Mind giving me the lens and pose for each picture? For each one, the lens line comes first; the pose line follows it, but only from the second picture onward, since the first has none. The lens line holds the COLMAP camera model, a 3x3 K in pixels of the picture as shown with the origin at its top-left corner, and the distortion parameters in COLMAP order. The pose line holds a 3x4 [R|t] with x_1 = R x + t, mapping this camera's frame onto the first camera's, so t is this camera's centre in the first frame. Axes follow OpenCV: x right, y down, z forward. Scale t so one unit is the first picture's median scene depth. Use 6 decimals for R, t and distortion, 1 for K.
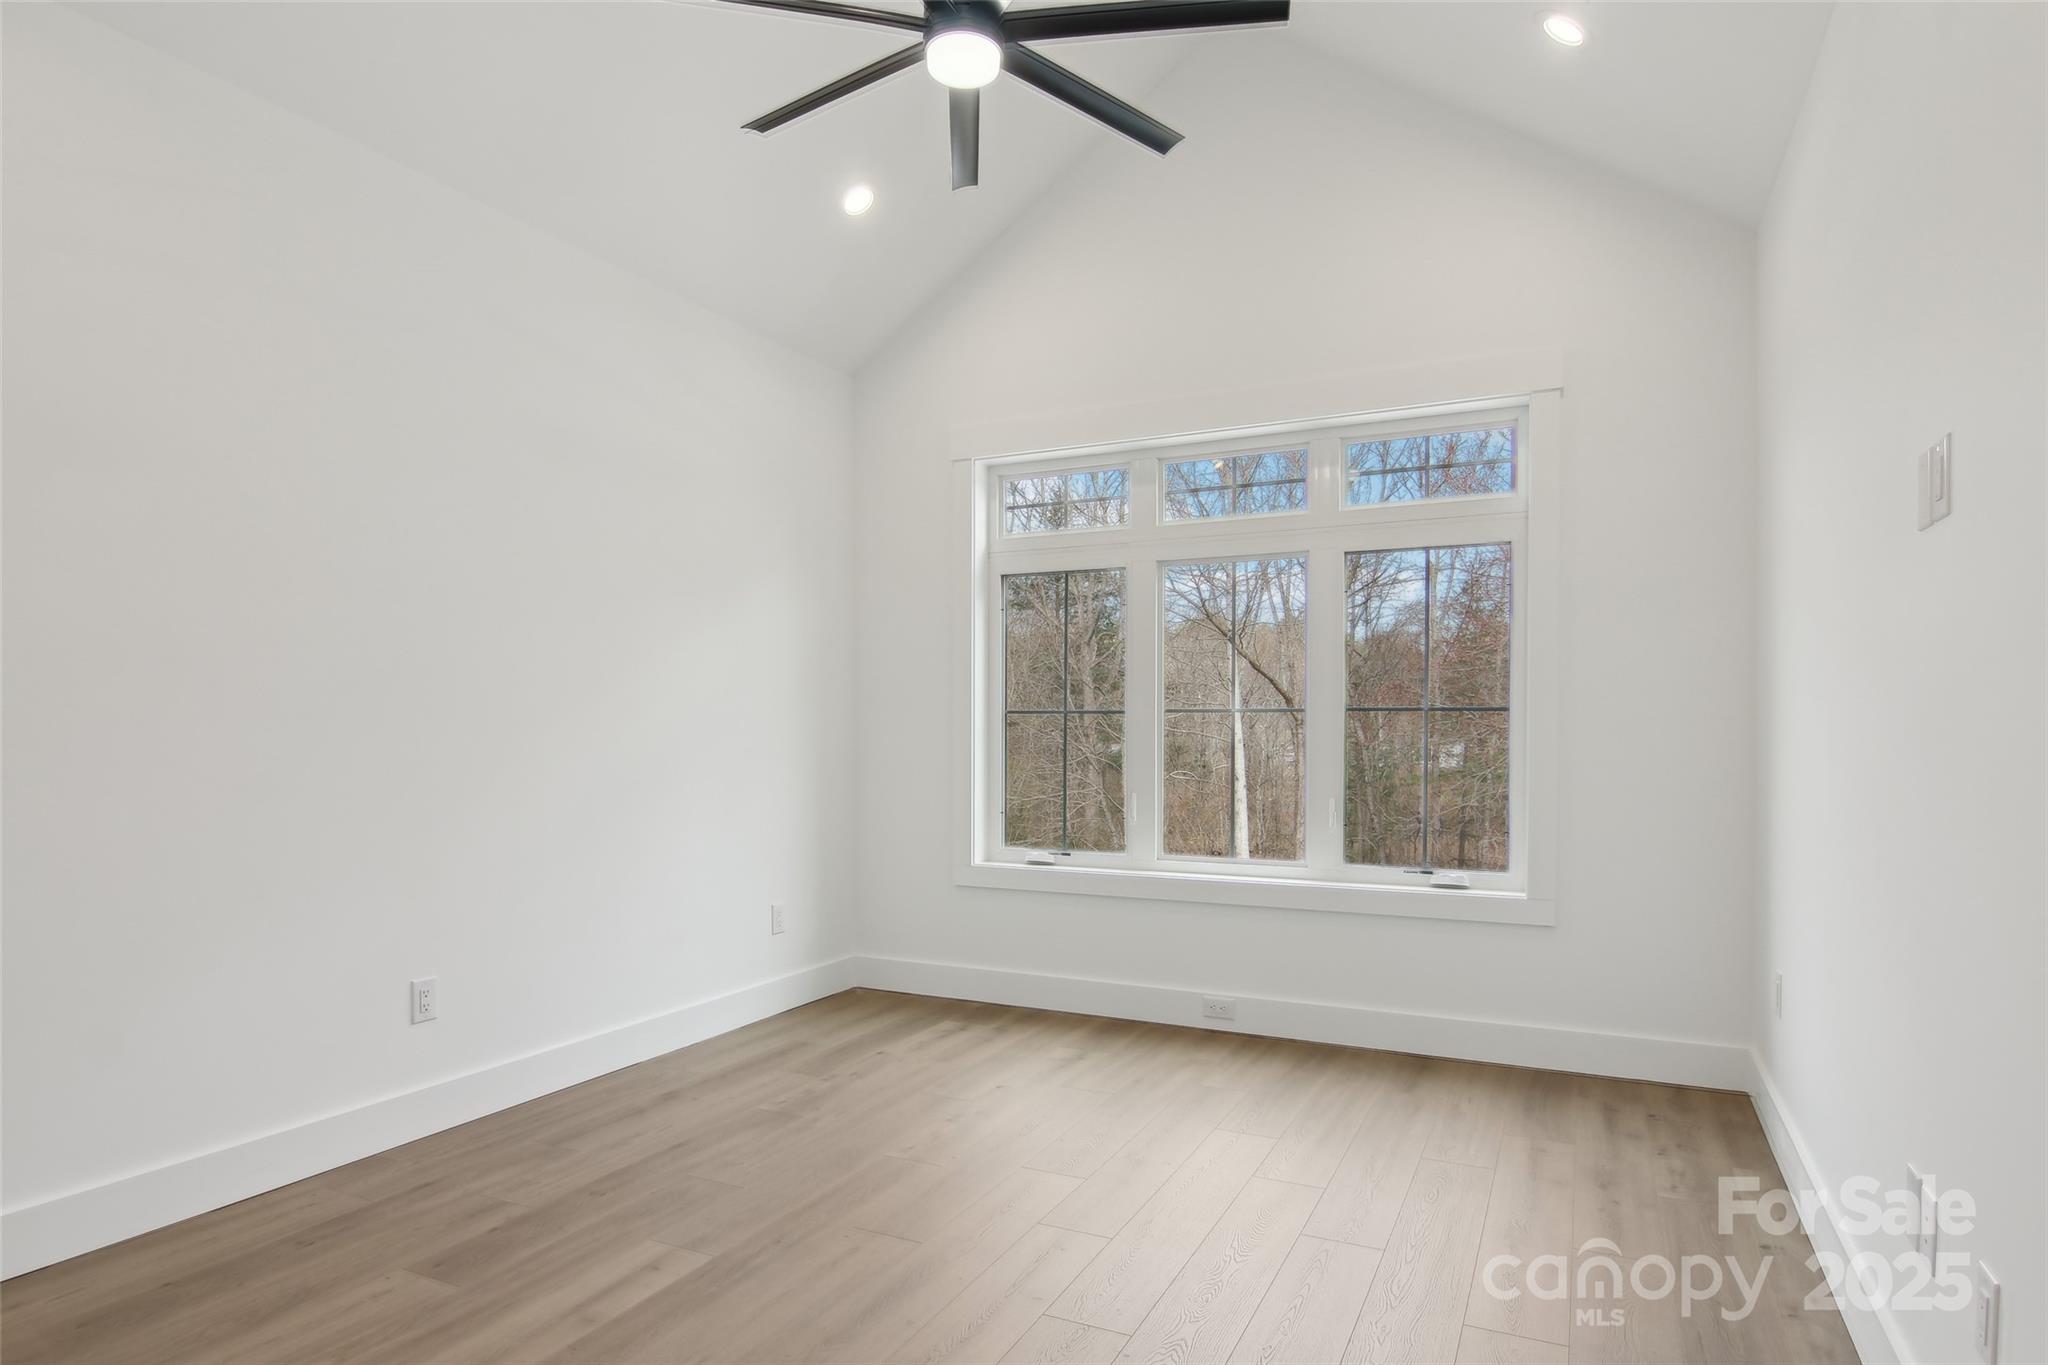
lens RADIAL K [[1145.2, 0, 1027.1], [0, 1145.2, 712.9], [0, 0, 1]] dist [-0.007557, -0.001677]
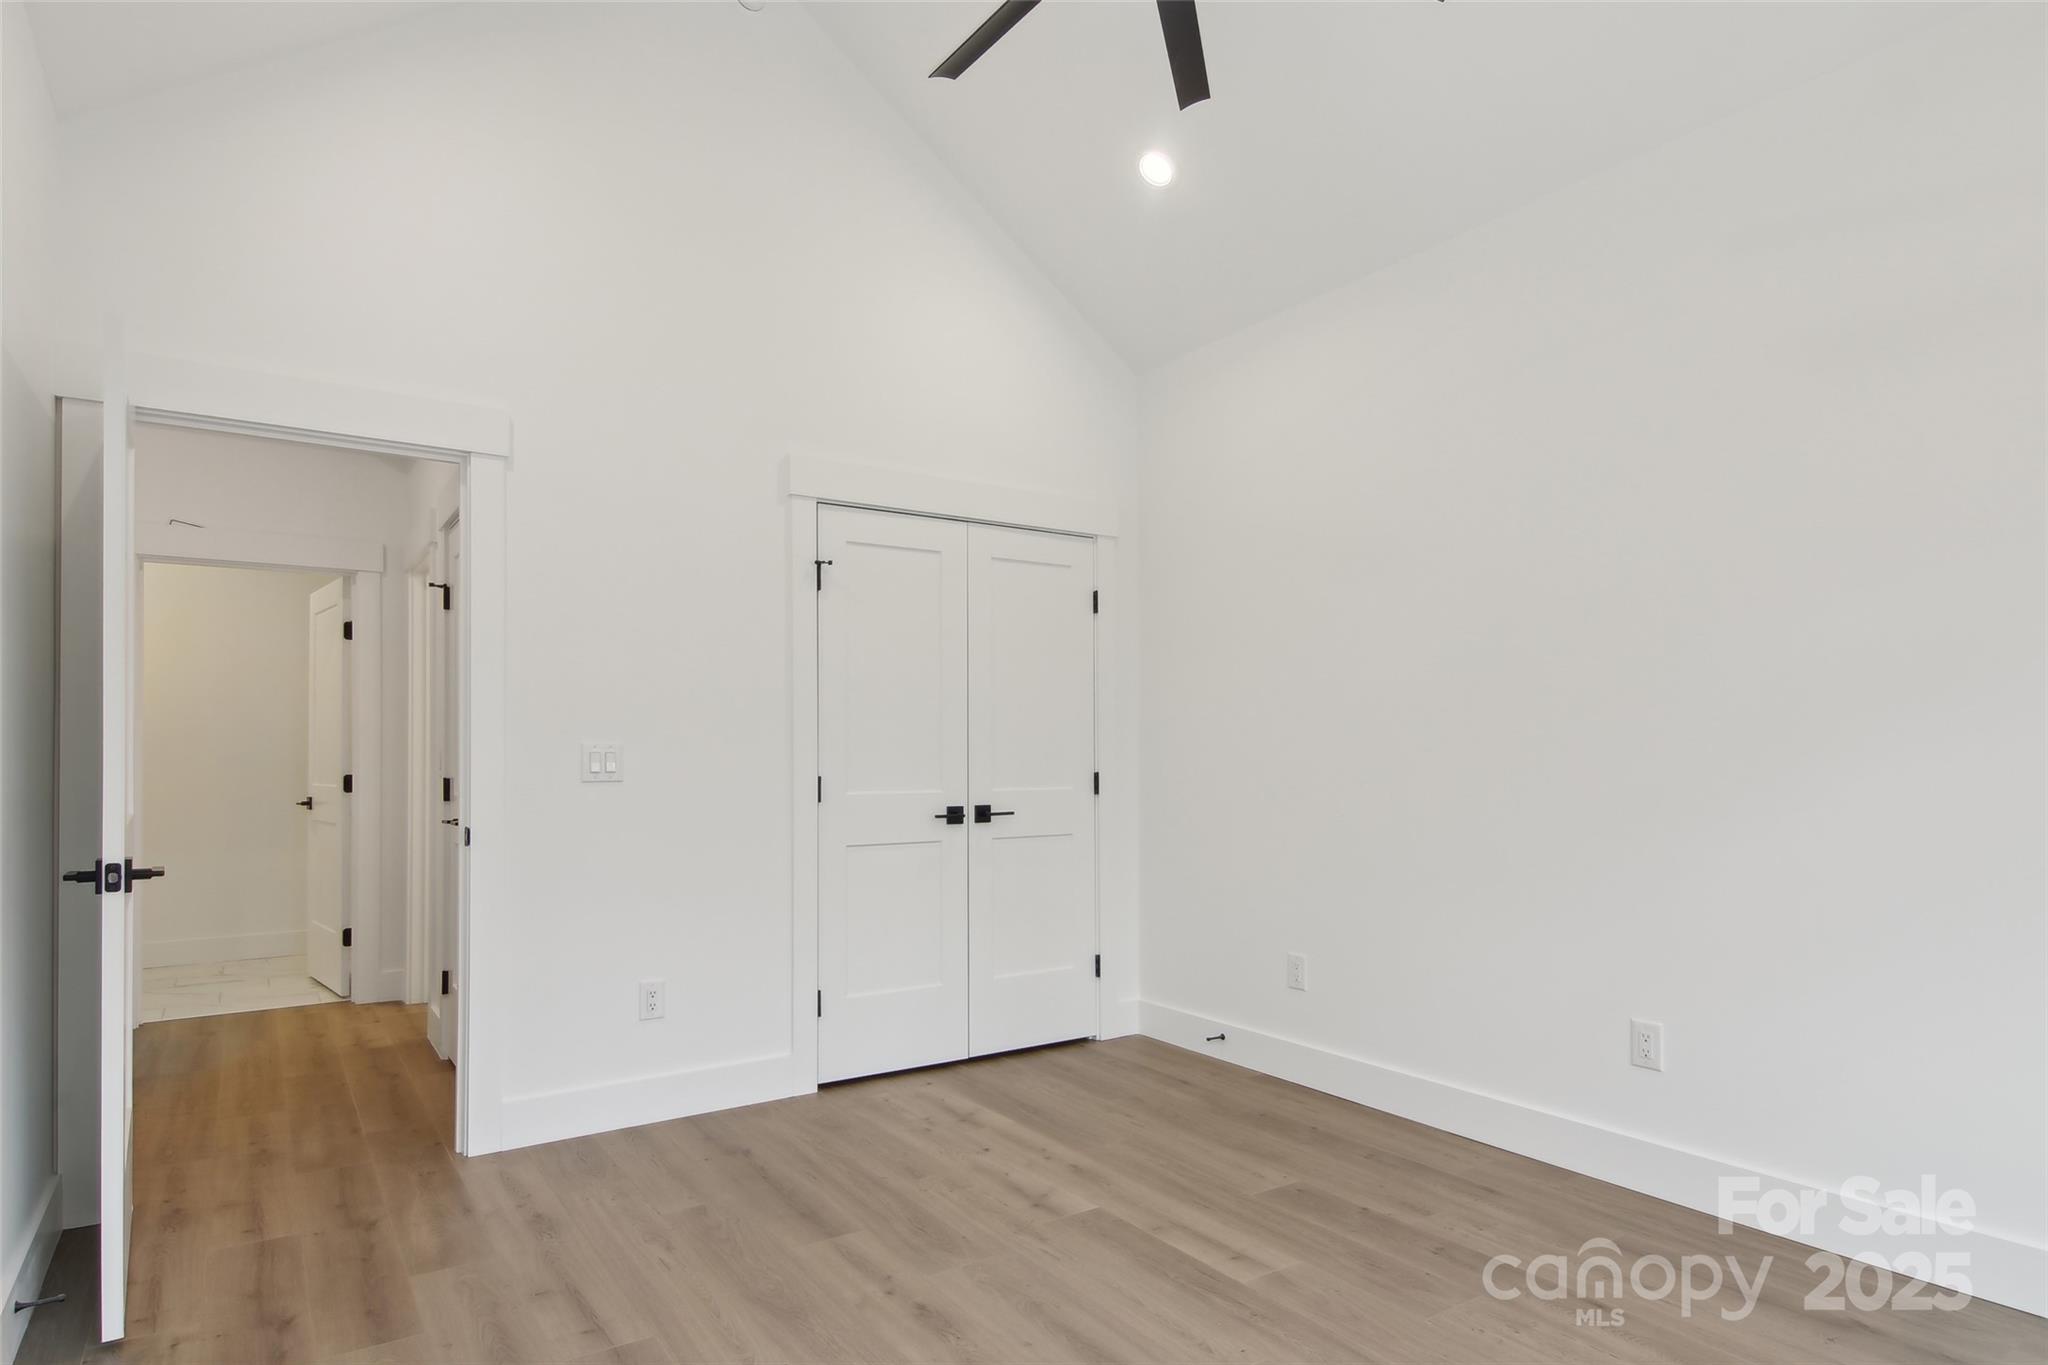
lens RADIAL K [[1145.2, 0, 1027.1], [0, 1145.2, 712.9], [0, 0, 1]] dist [-0.007557, -0.001677]
pose [[-0.486707, -0.024638, -0.873218, 0.675019], [0.009353, 0.999398, -0.033412, 0.005790], [0.873515, -0.024428, -0.486183, 1.271168]]
